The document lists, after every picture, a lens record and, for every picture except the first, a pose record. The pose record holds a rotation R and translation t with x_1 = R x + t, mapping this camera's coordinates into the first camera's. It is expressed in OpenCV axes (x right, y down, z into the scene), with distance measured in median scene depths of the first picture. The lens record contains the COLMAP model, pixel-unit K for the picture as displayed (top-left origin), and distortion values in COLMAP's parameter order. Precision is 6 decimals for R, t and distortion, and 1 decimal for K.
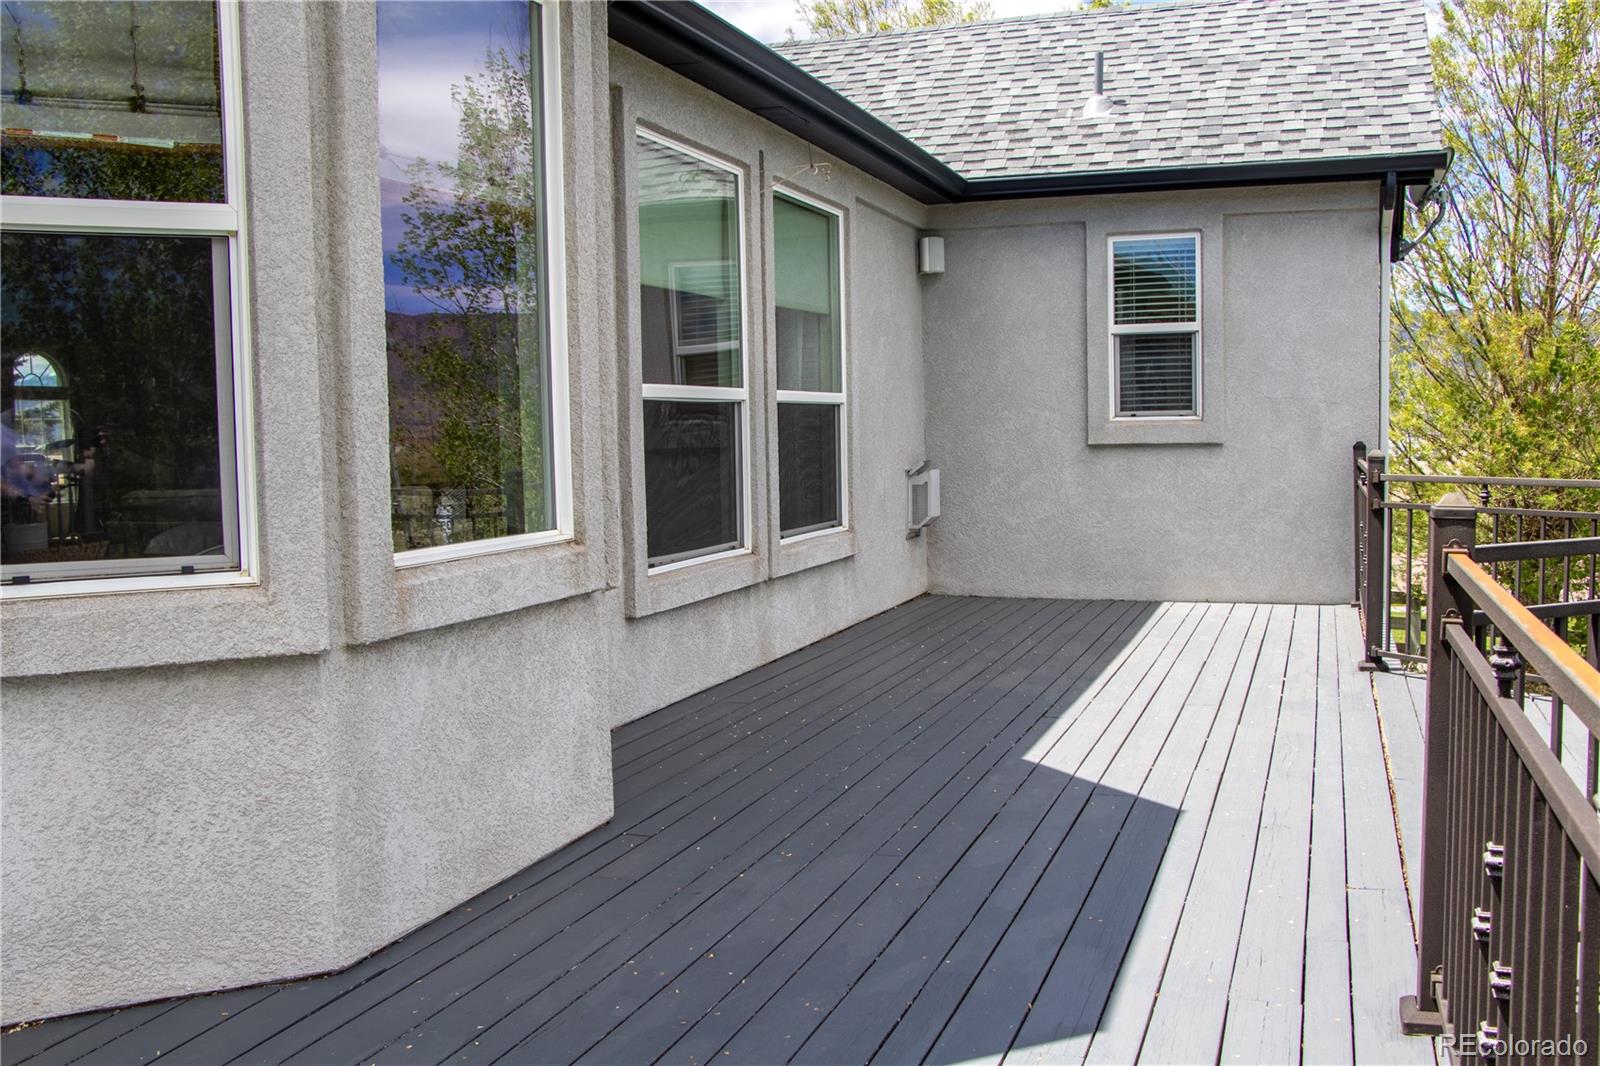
lens RADIAL K [[1509.9, 0, 803.1], [0, 1509.9, 553.2], [0, 0, 1]] dist [-0.150010, 0.233537]
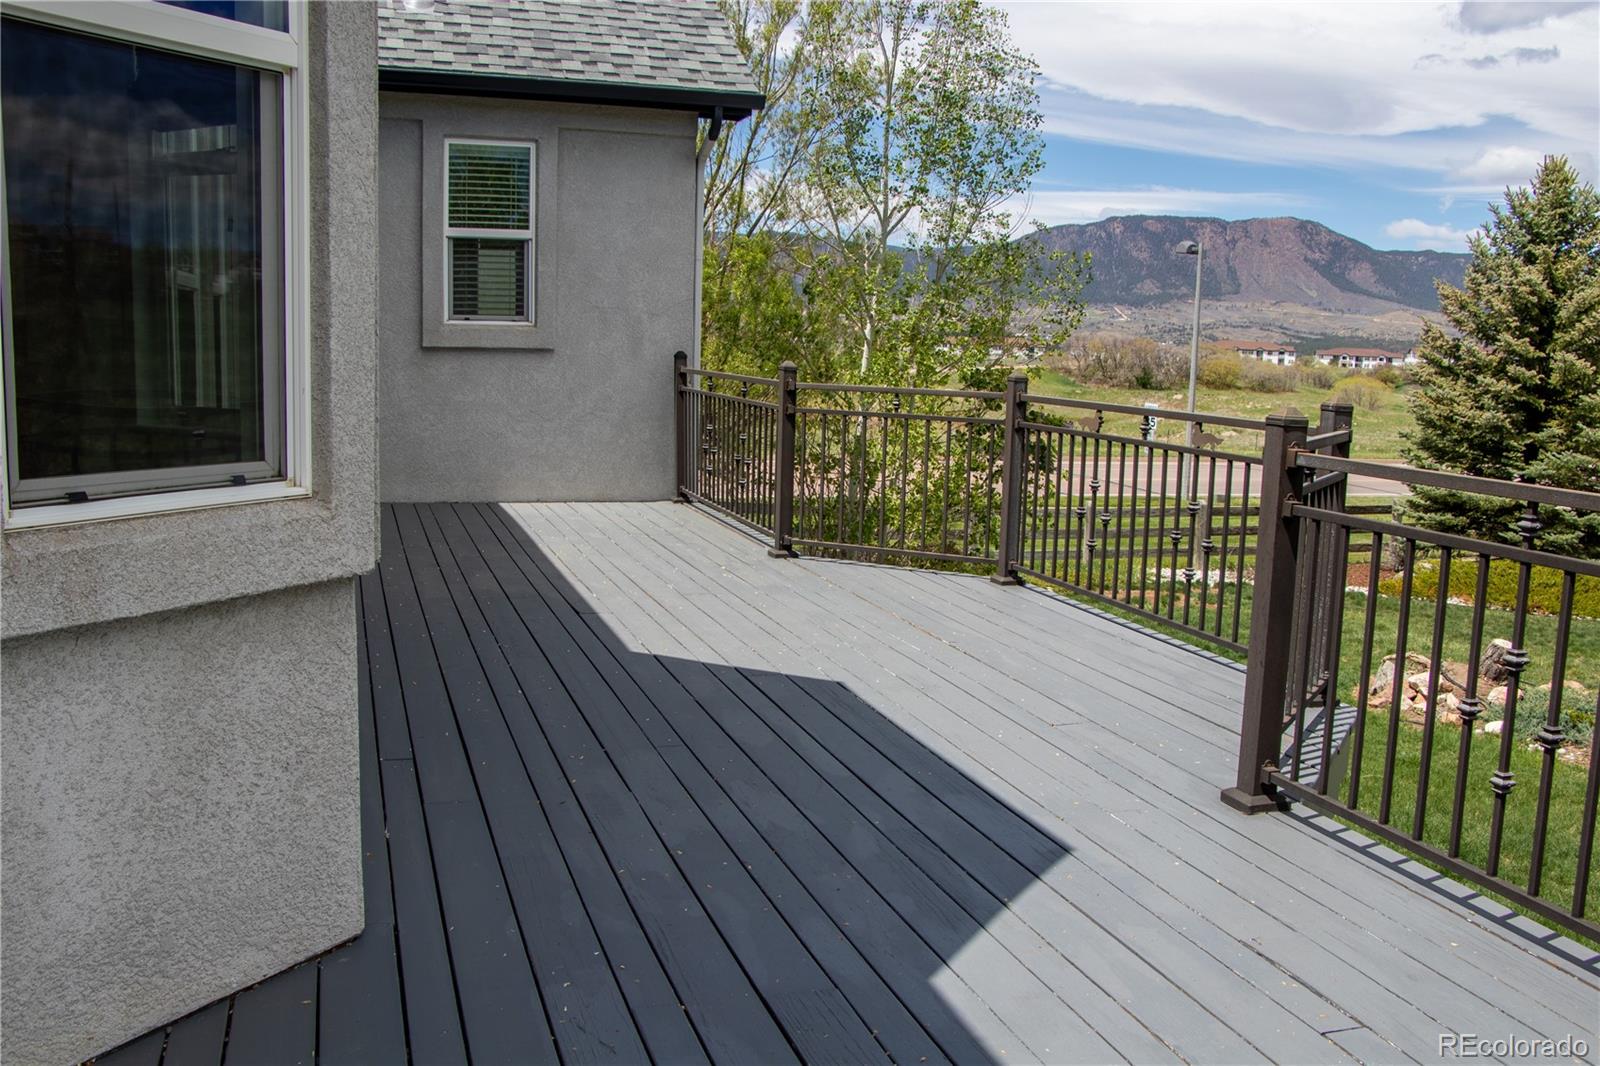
lens RADIAL K [[1509.9, 0, 803.1], [0, 1509.9, 553.2], [0, 0, 1]] dist [-0.150010, 0.233537]
pose [[0.806219, -0.045147, 0.589893, -0.639485], [0.006989, 0.997741, 0.066810, -0.000984], [-0.591576, -0.049741, 0.804713, 0.153792]]
